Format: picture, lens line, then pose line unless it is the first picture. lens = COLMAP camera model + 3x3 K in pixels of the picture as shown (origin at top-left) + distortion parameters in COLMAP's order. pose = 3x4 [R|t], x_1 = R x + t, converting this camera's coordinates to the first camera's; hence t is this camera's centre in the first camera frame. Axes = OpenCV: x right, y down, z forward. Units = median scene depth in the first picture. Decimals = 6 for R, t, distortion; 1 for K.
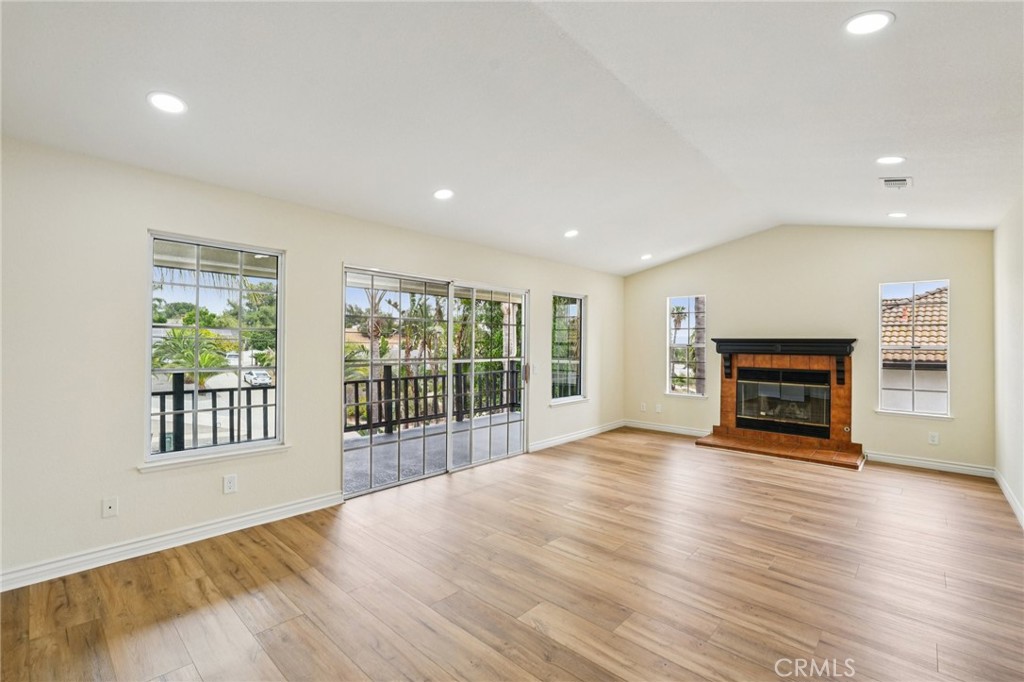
lens RADIAL K [[448.3, 0, 517.2], [0, 448.3, 344.9], [0, 0, 1]] dist [-0.002480, 0.002129]
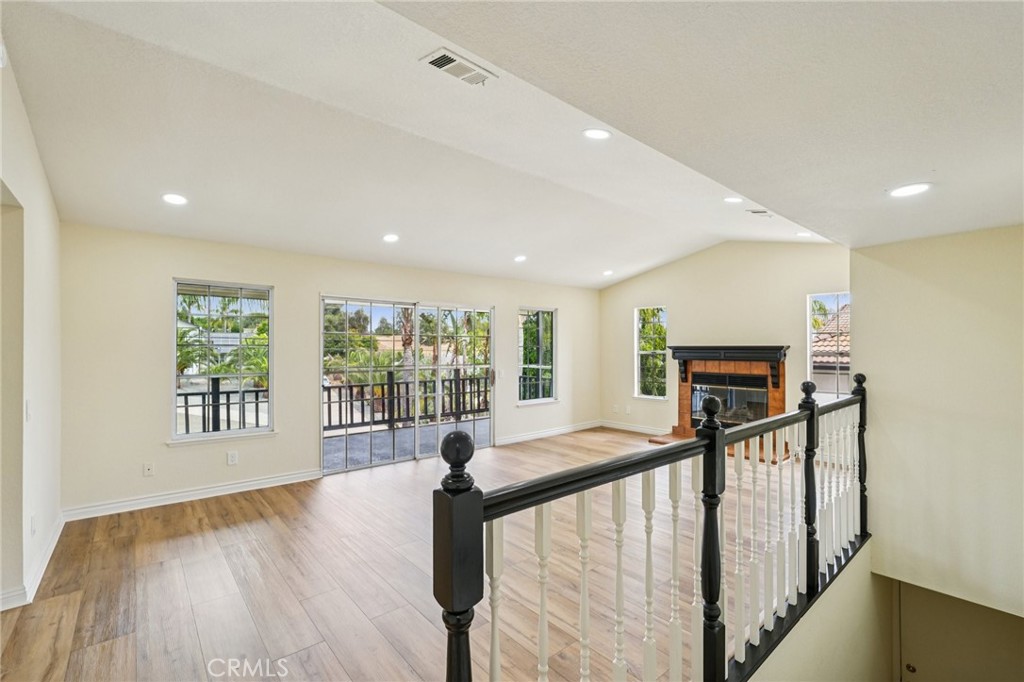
lens RADIAL K [[448.3, 0, 513.3], [0, 448.3, 348.1], [0, 0, 1]] dist [-0.002480, 0.002129]
pose [[0.992413, -0.009021, -0.122620, 0.241568], [0.008526, 0.999953, -0.004561, -0.009337], [0.122656, 0.003481, 0.992443, -0.163627]]
